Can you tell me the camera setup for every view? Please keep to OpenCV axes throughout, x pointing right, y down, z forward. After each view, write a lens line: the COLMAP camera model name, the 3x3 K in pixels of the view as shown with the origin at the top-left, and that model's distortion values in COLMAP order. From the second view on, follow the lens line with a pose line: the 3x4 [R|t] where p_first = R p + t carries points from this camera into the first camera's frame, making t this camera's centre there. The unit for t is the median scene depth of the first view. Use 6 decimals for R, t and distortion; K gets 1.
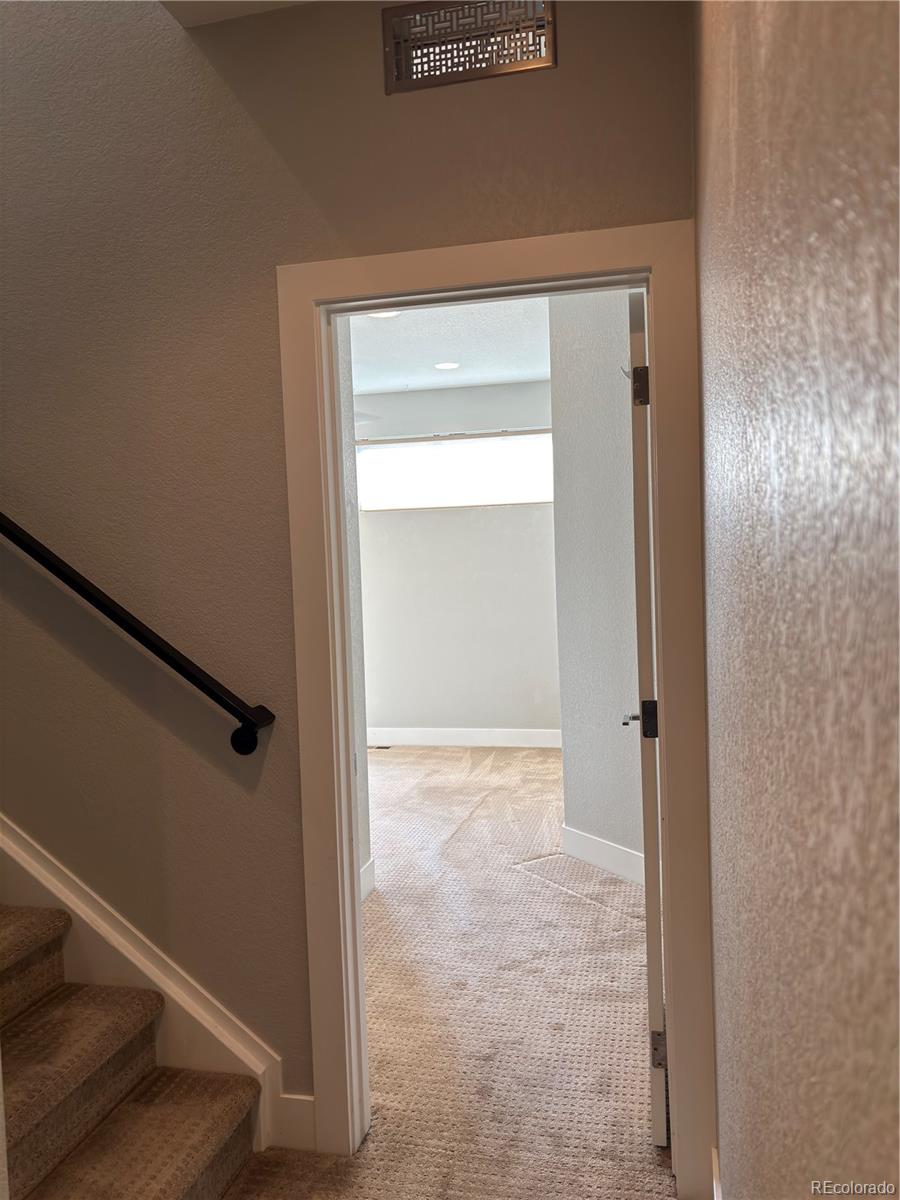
lens RADIAL K [[902.1, 0, 451.1], [0, 902.1, 601.1], [0, 0, 1]] dist [0.047513, -0.053489]
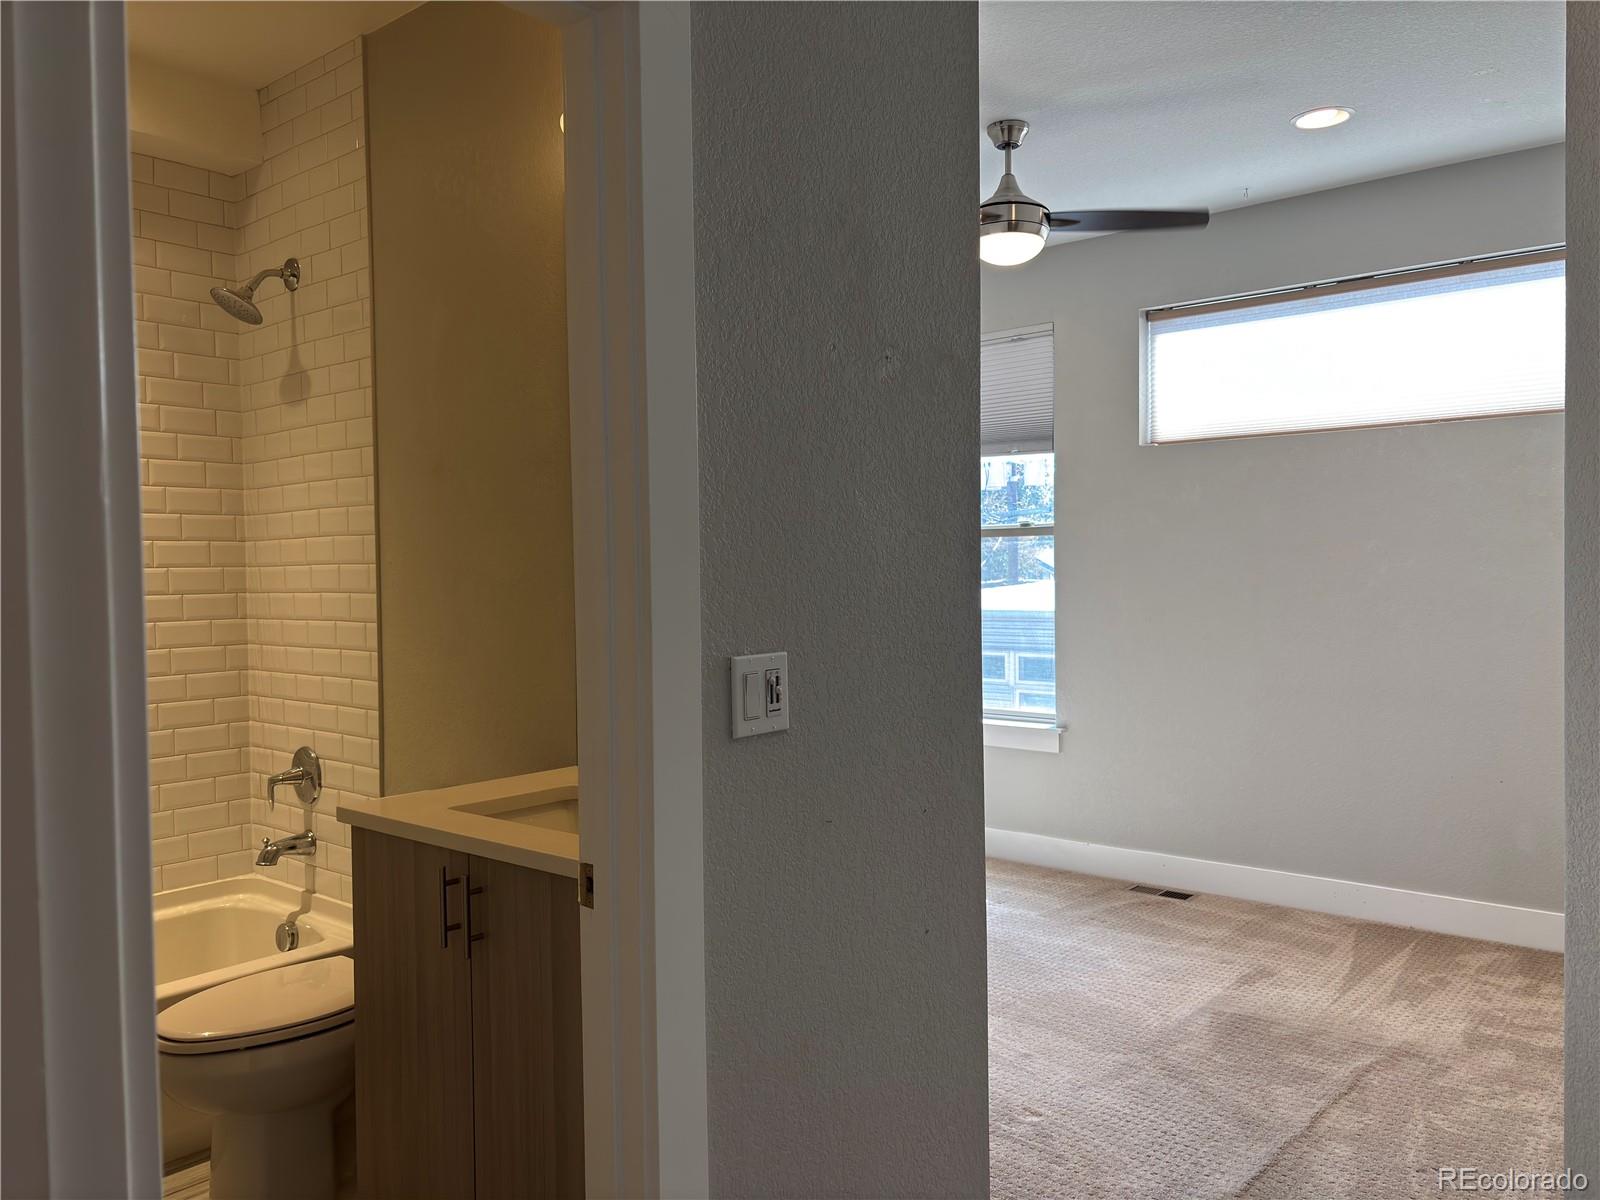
lens RADIAL K [[1202.9, 0, 802.6], [0, 1202.9, 602.5], [0, 0, 1]] dist [0.047513, -0.053489]
pose [[0.892260, 0.033799, -0.450256, 0.049779], [-0.034549, 0.999382, 0.006556, -0.003973], [0.450199, 0.009706, 0.892876, 0.331951]]
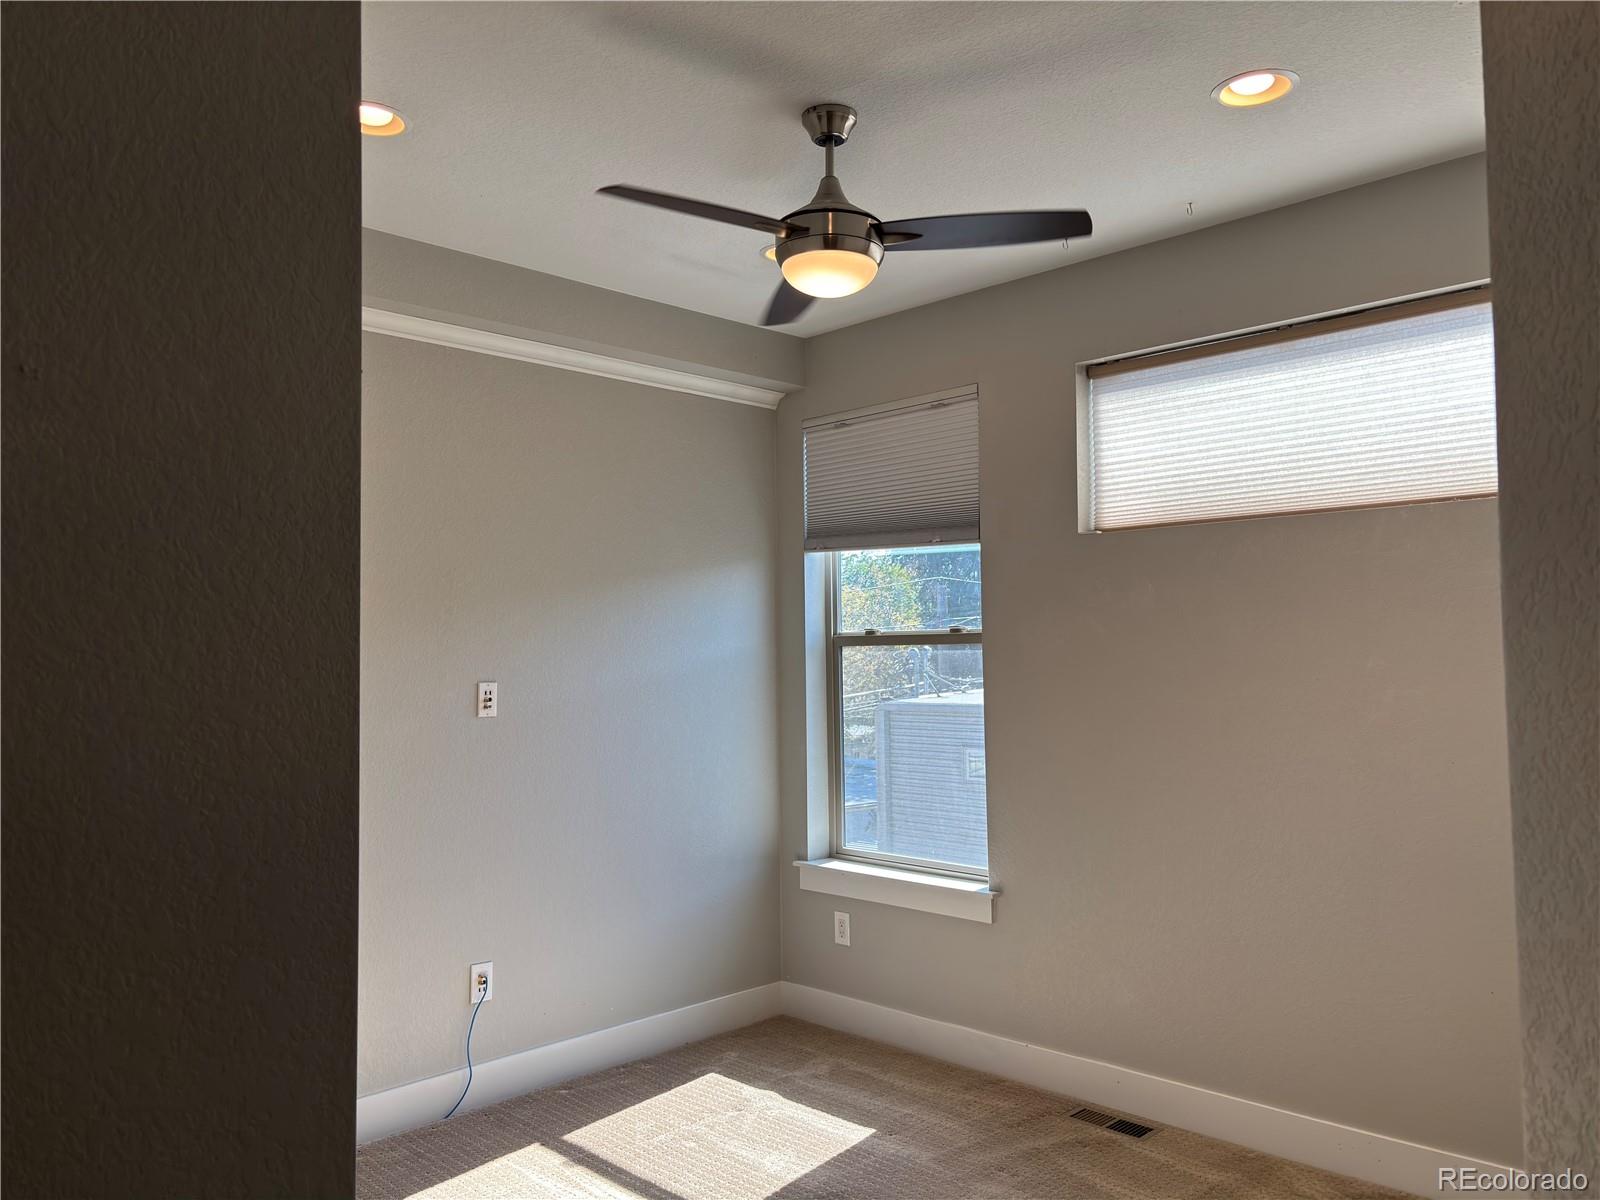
lens RADIAL K [[1202.9, 0, 797.1], [0, 1202.9, 598.4], [0, 0, 1]] dist [0.047513, -0.053489]
pose [[0.851936, 0.000532, -0.523645, 0.091416], [-0.041438, 0.996932, -0.066404, -0.029740], [0.522003, 0.078271, 0.849345, 0.545635]]
